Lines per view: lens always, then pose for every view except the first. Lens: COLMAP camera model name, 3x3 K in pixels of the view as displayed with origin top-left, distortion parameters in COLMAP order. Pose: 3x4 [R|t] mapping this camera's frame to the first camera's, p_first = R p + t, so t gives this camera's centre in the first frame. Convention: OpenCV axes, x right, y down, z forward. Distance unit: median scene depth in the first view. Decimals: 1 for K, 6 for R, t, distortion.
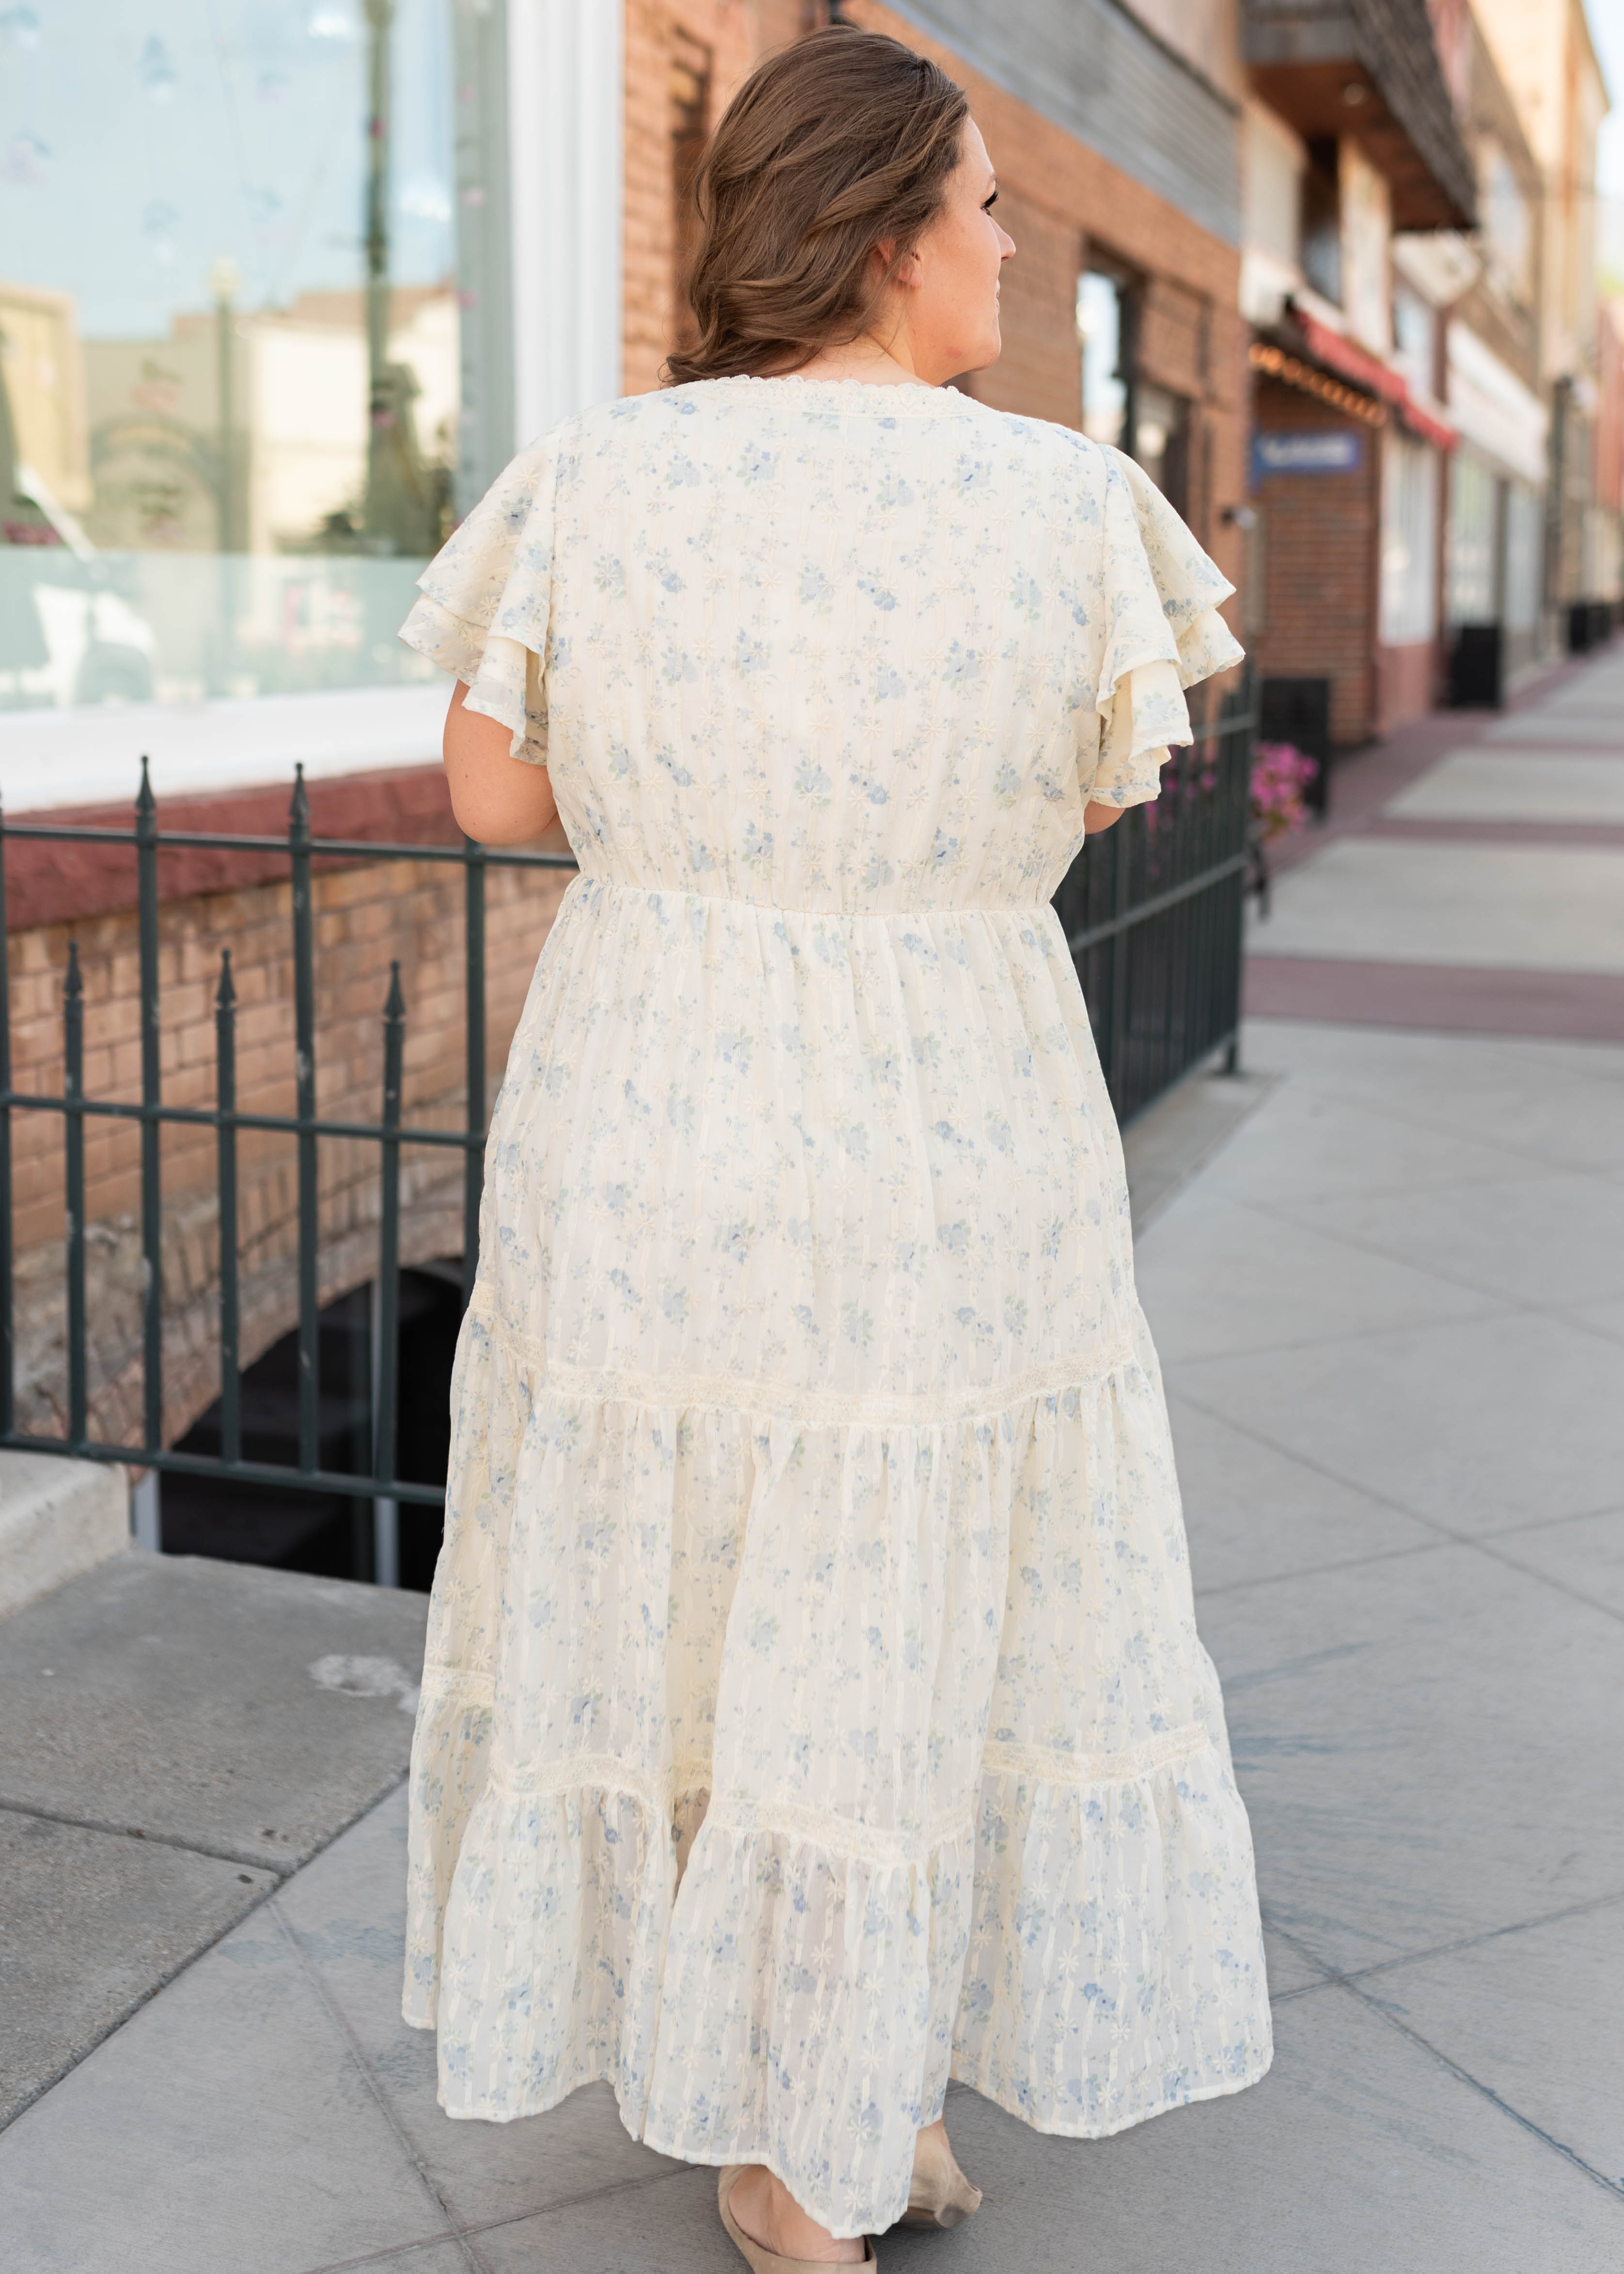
lens RADIAL K [[3019.2, 0, 749.0], [0, 3019.2, 978.1], [0, 0, 1]] dist [-0.014423, 0.043633]
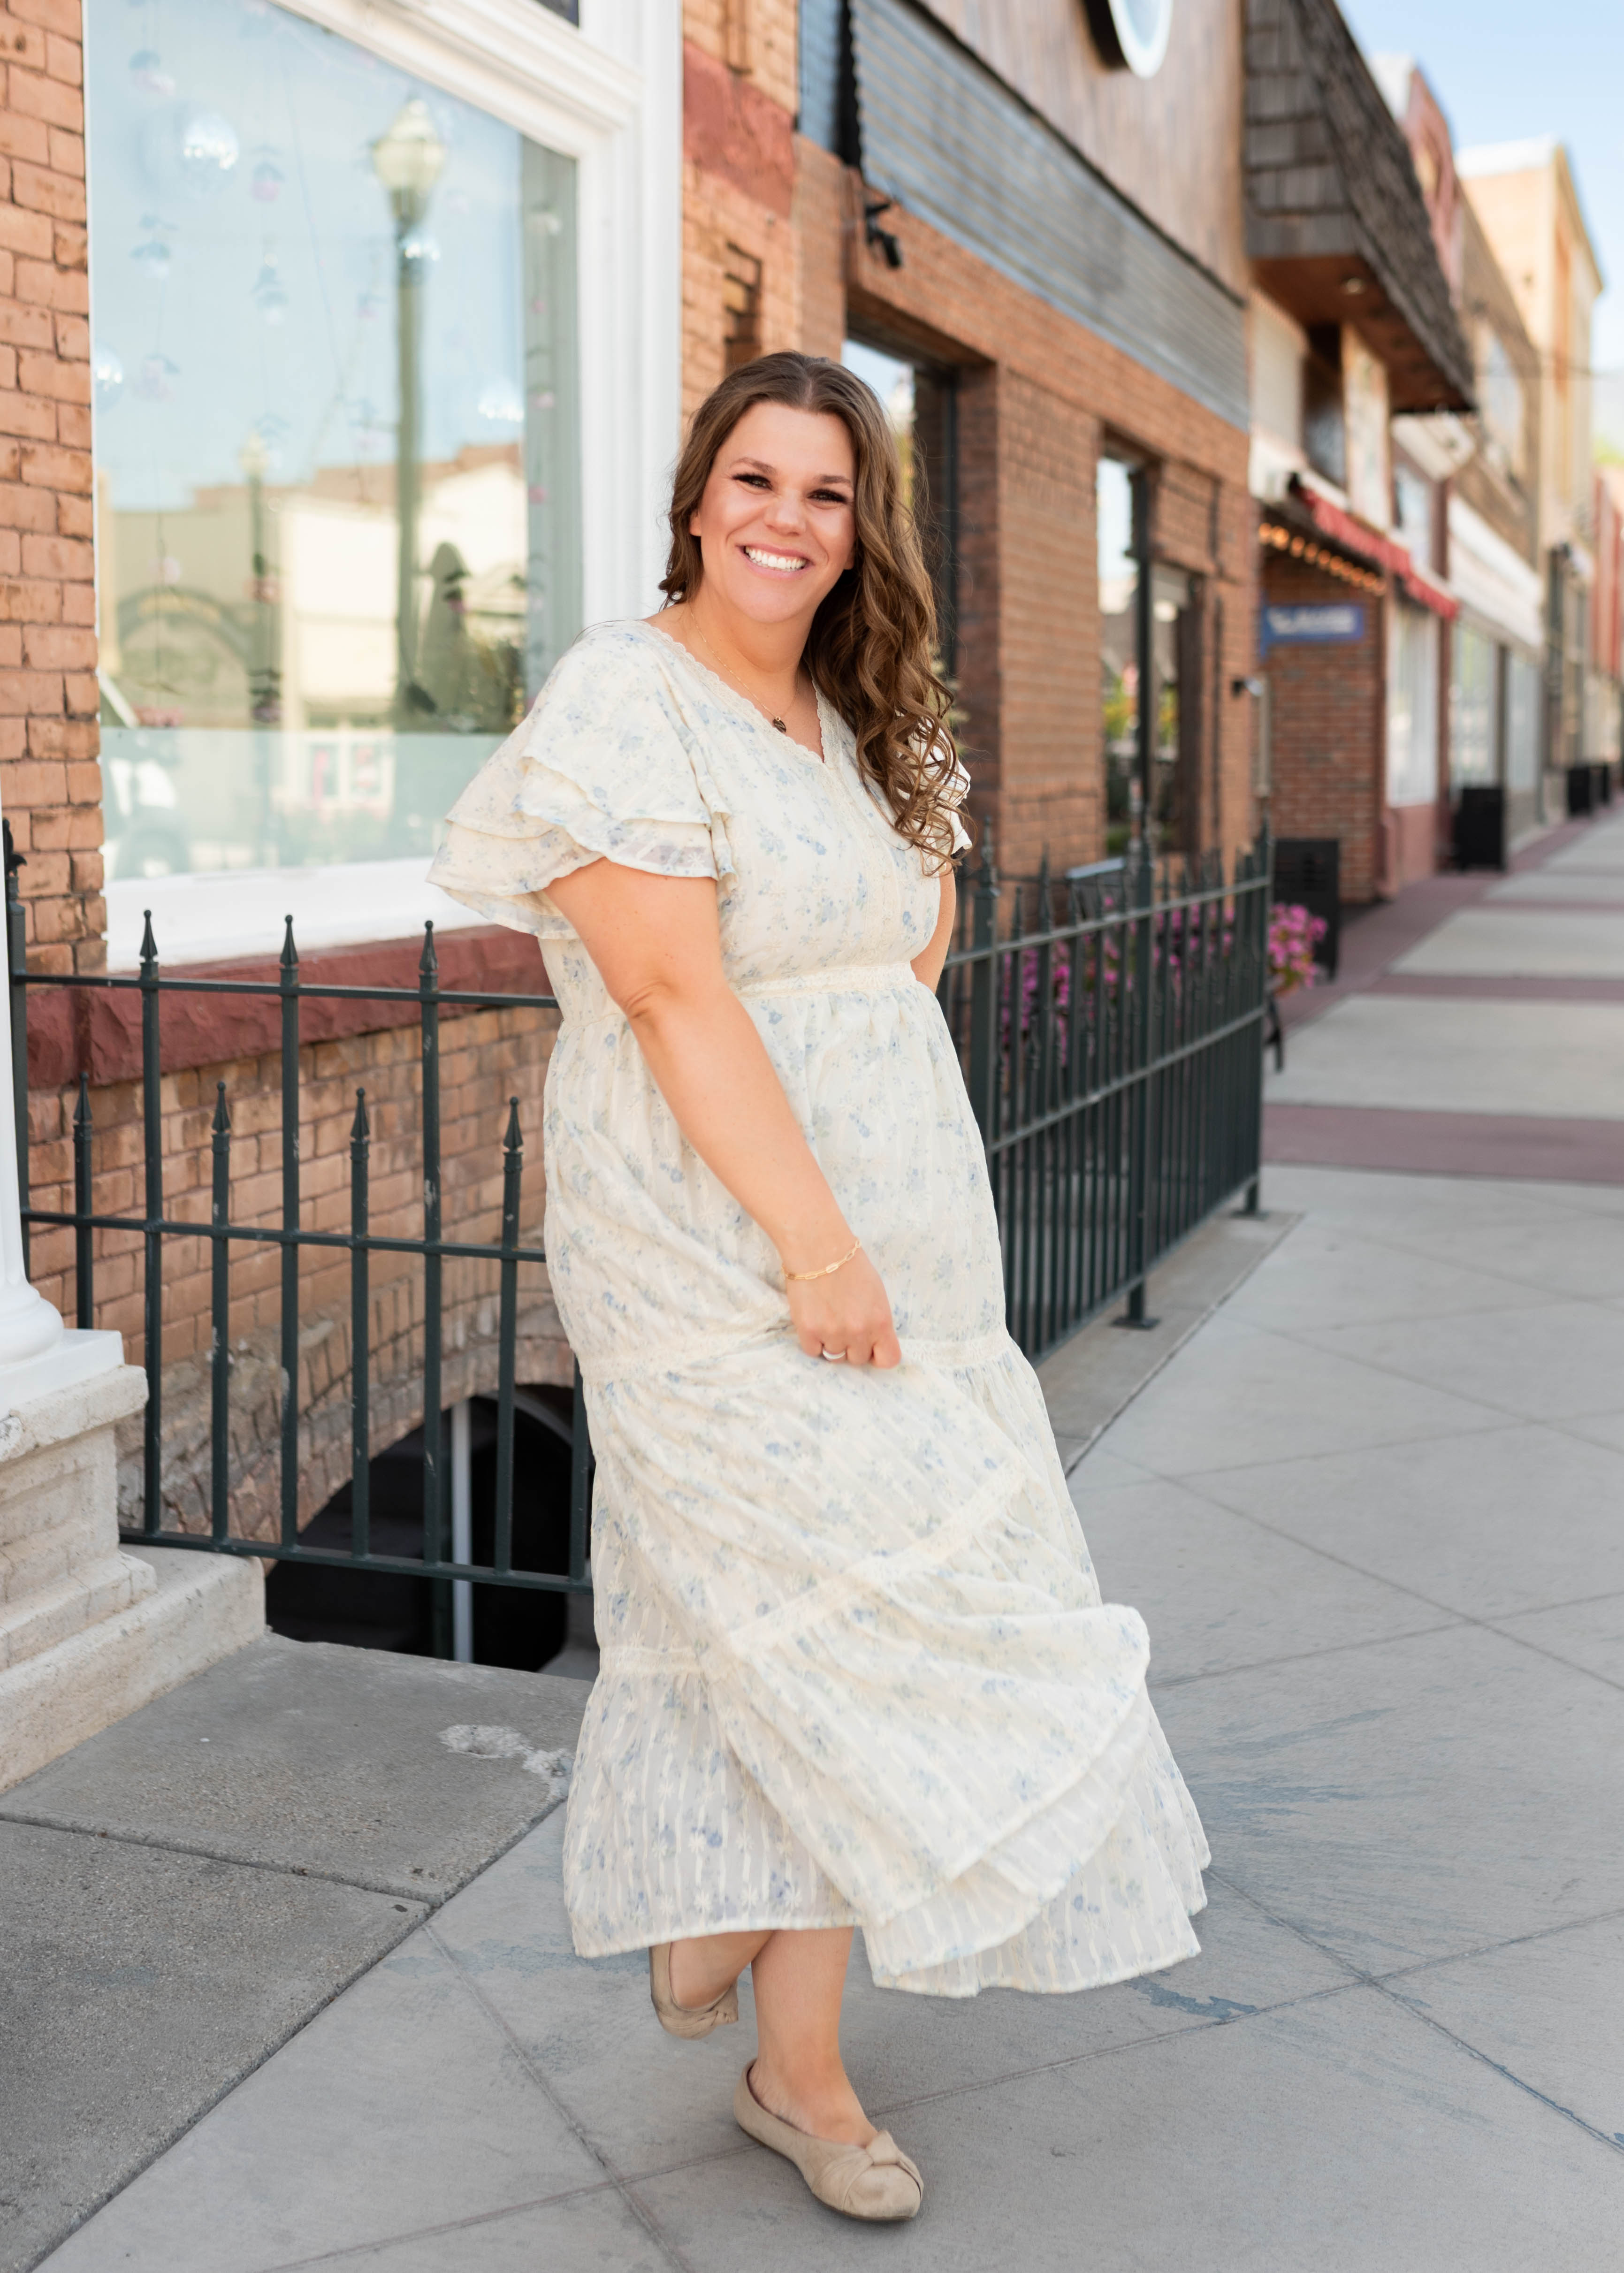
lens RADIAL K [[3149.7, 0, 776.1], [0, 3149.7, 973.2], [0, 0, 1]] dist [0.000570, 0.018033]
pose [[0.999896, -0.003233, 0.014083, -0.036472], [0.004013, 0.998437, -0.055745, 0.013430], [-0.013881, 0.055796, 0.998346, -0.171888]]
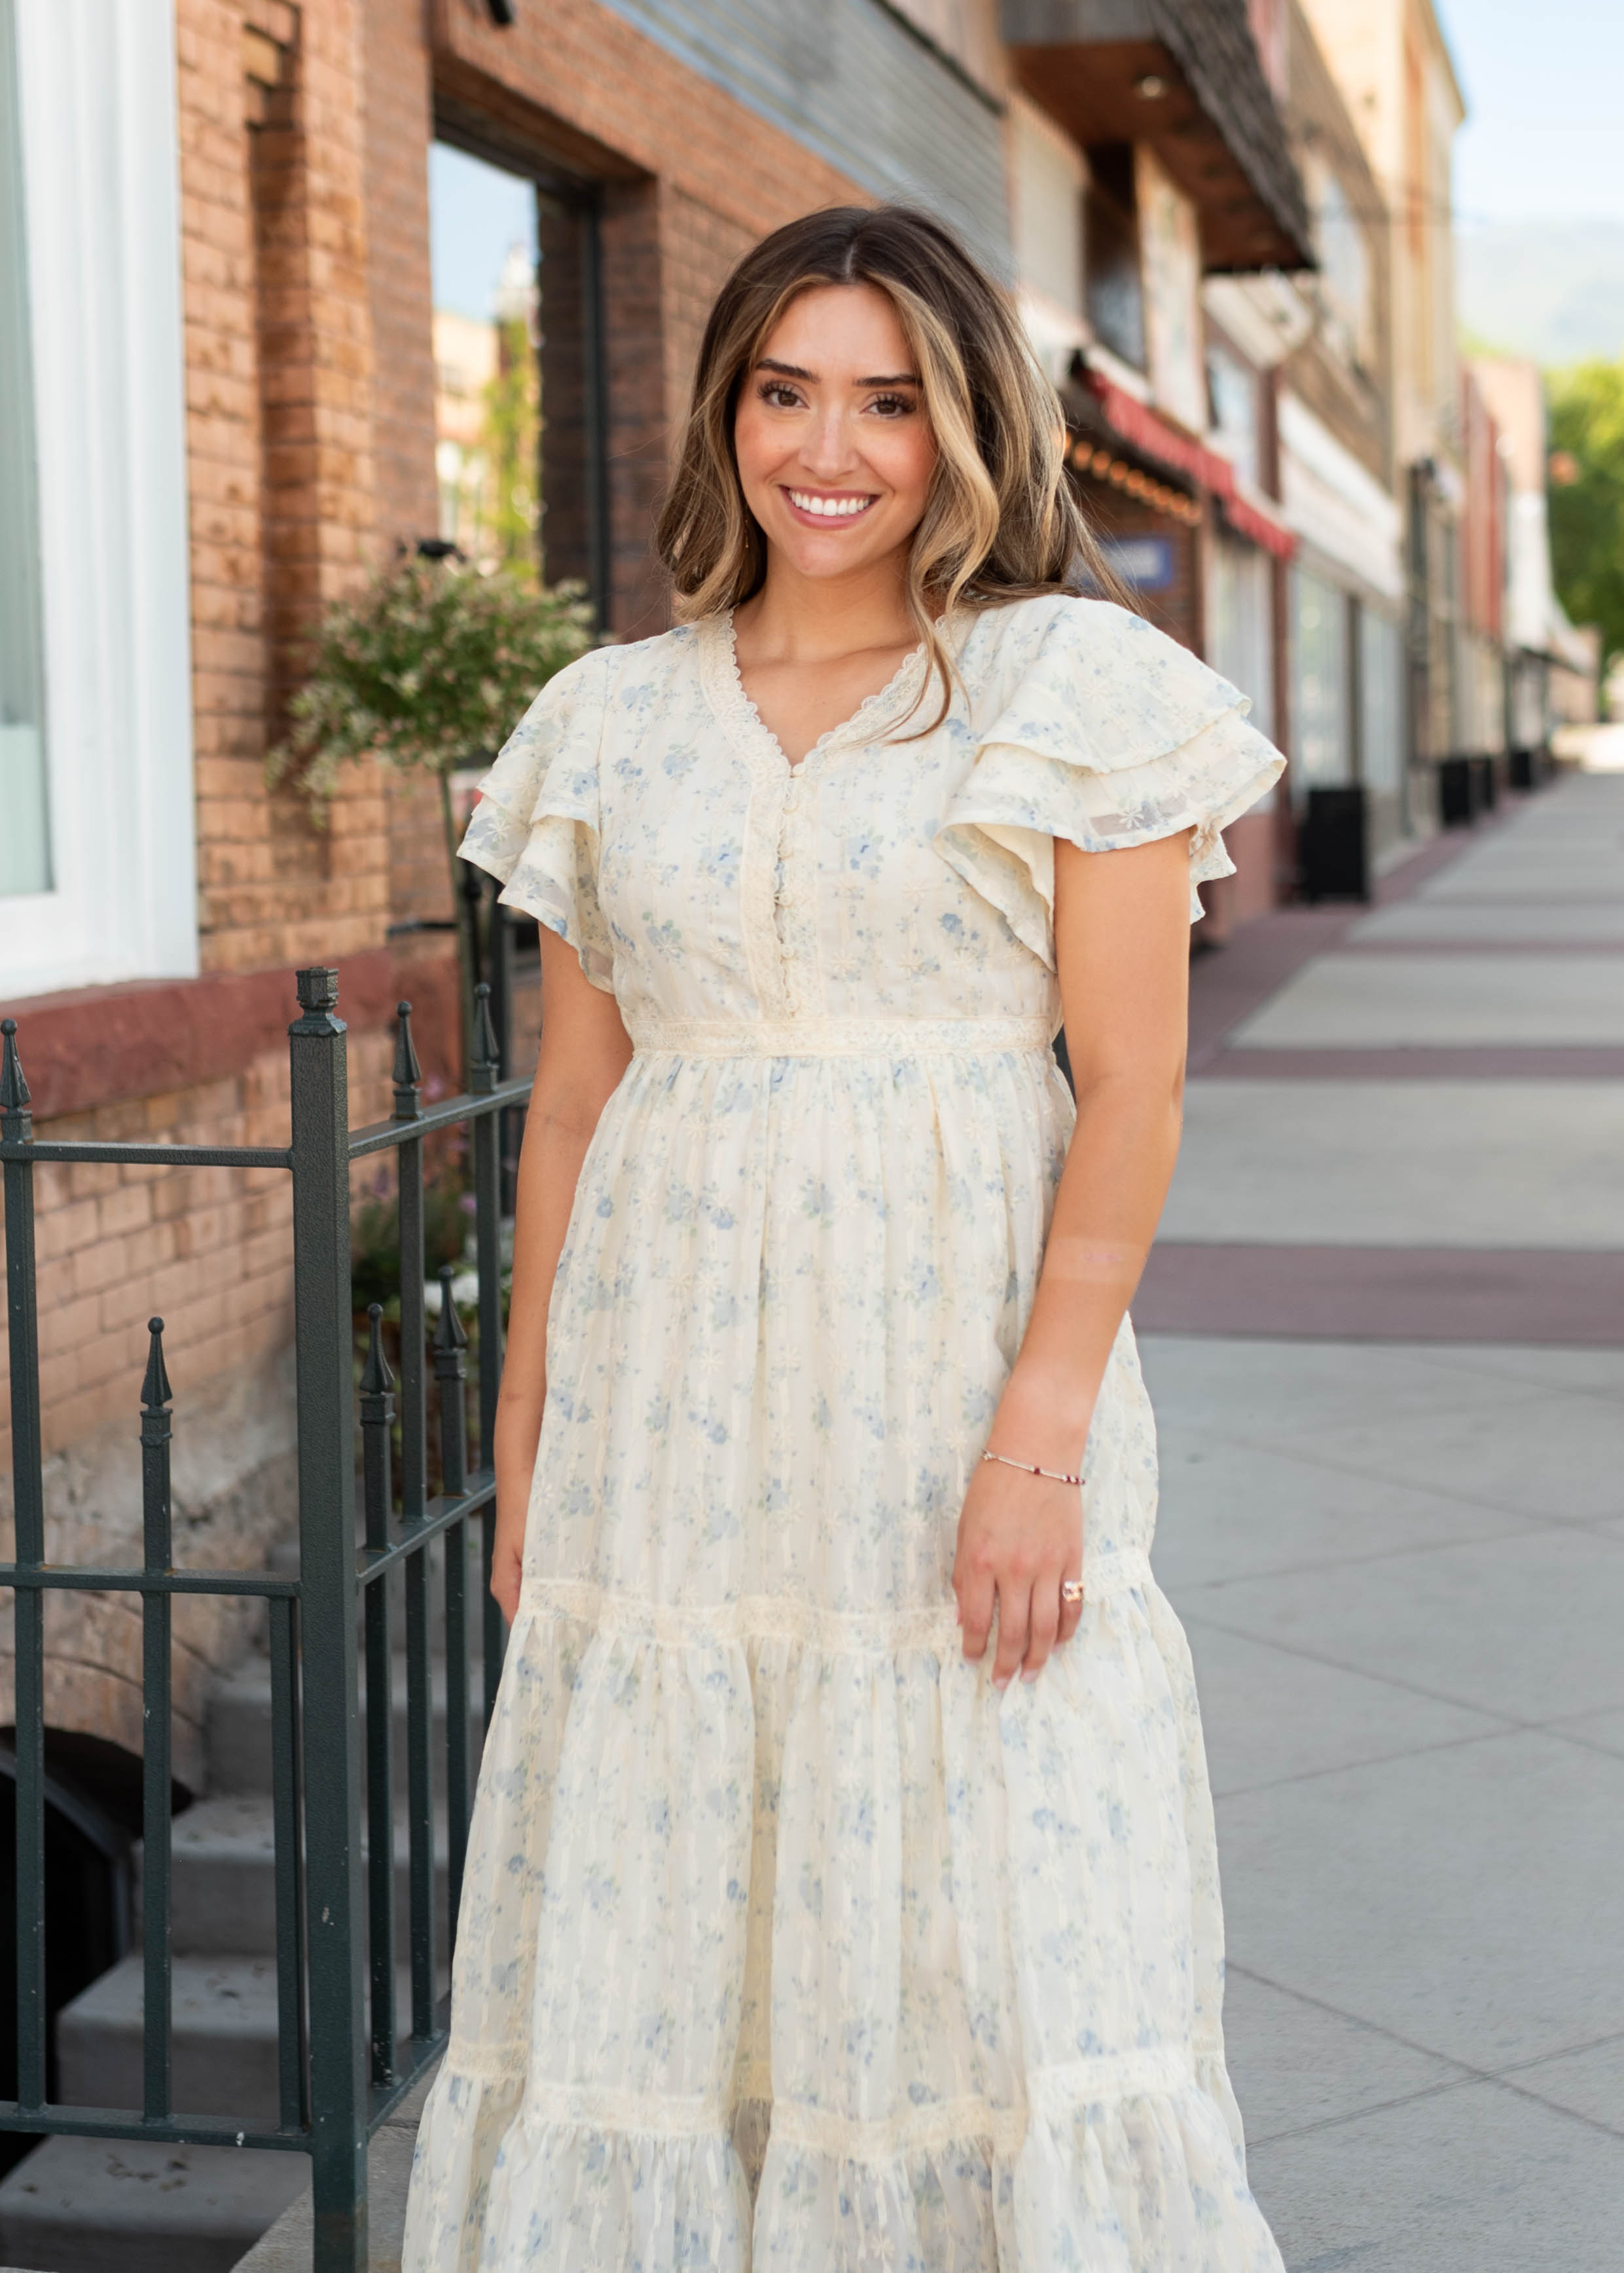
lens RADIAL K [[3964.3, 0, 816.0], [0, 3964.3, 1073.7], [0, 0, 1]] dist [-0.000121, -0.034479]
pose [[0.992079, -0.034203, 0.120872, -0.020158], [0.040515, 0.997920, -0.050151, -0.005781], [-0.118905, 0.054651, 0.991400, 0.105181]]
